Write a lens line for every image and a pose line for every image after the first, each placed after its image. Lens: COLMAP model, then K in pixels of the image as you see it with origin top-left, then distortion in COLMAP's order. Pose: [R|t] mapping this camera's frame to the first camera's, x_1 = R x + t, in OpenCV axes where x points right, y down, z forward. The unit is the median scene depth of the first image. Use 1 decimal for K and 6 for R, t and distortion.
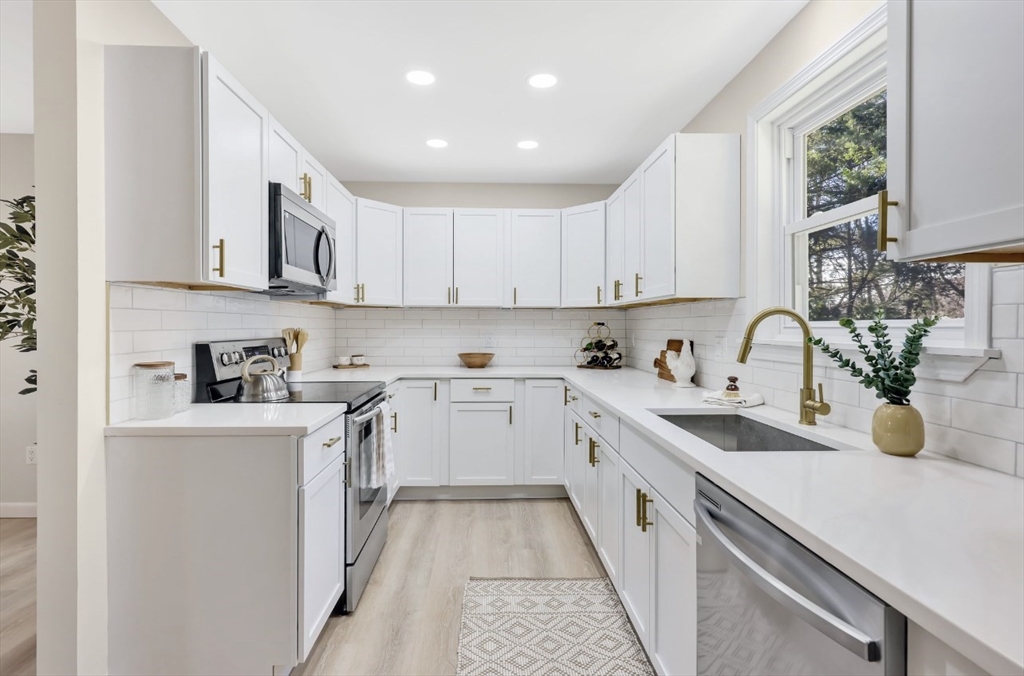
lens RADIAL K [[487.4, 0, 511.0], [0, 487.4, 330.3], [0, 0, 1]] dist [0.002144, 0.000247]
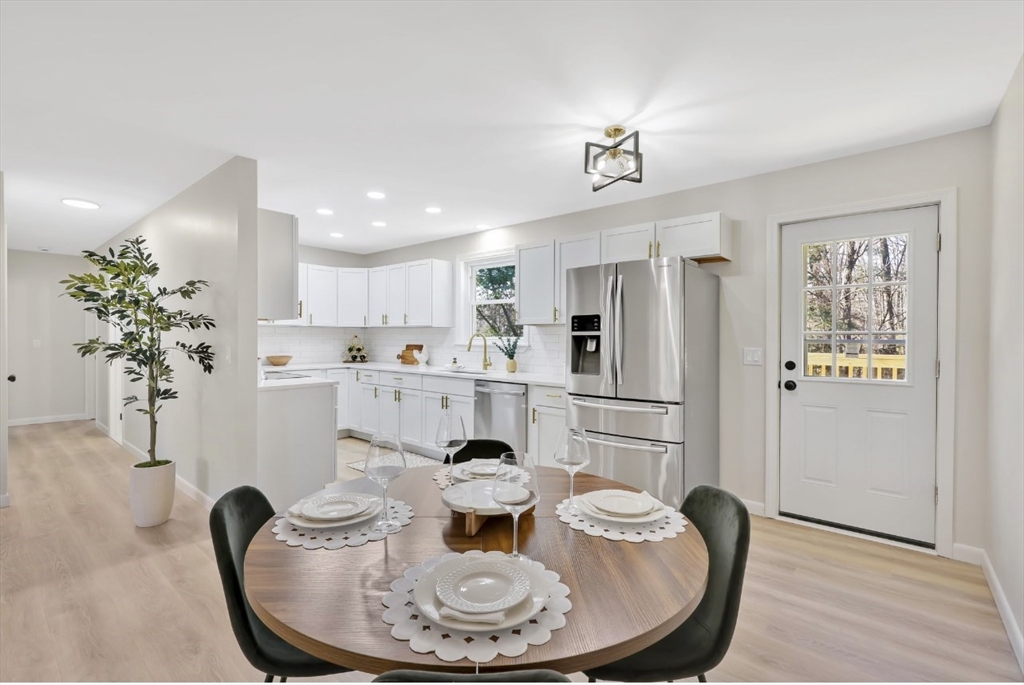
lens RADIAL K [[453.4, 0, 514.5], [0, 453.4, 341.8], [0, 0, 1]] dist [-0.001977, 0.000011]
pose [[0.669694, -0.006235, 0.742611, -1.435248], [0.002624, 0.999978, 0.006030, -0.007301], [-0.742633, -0.002089, 0.669695, -1.098688]]
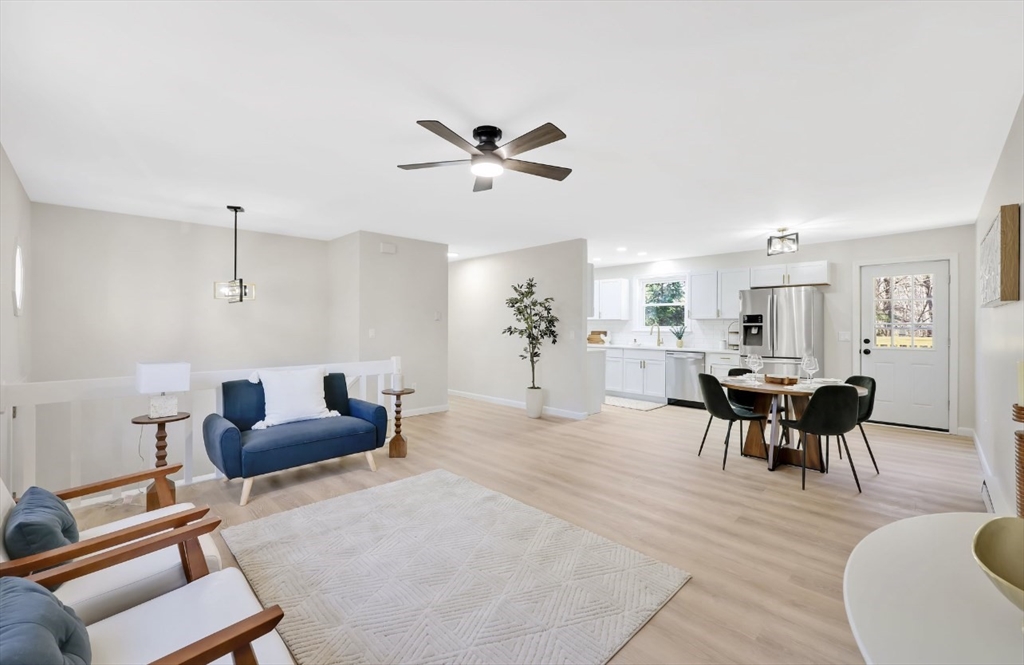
lens RADIAL K [[417.0, 0, 514.3], [0, 417.0, 326.7], [0, 0, 1]] dist [-0.002441, -0.000140]
pose [[0.736387, 0.001017, 0.676560, -3.524335], [0.002586, 0.999987, -0.004317, -0.000795], [-0.676556, 0.004928, 0.736375, -1.222743]]
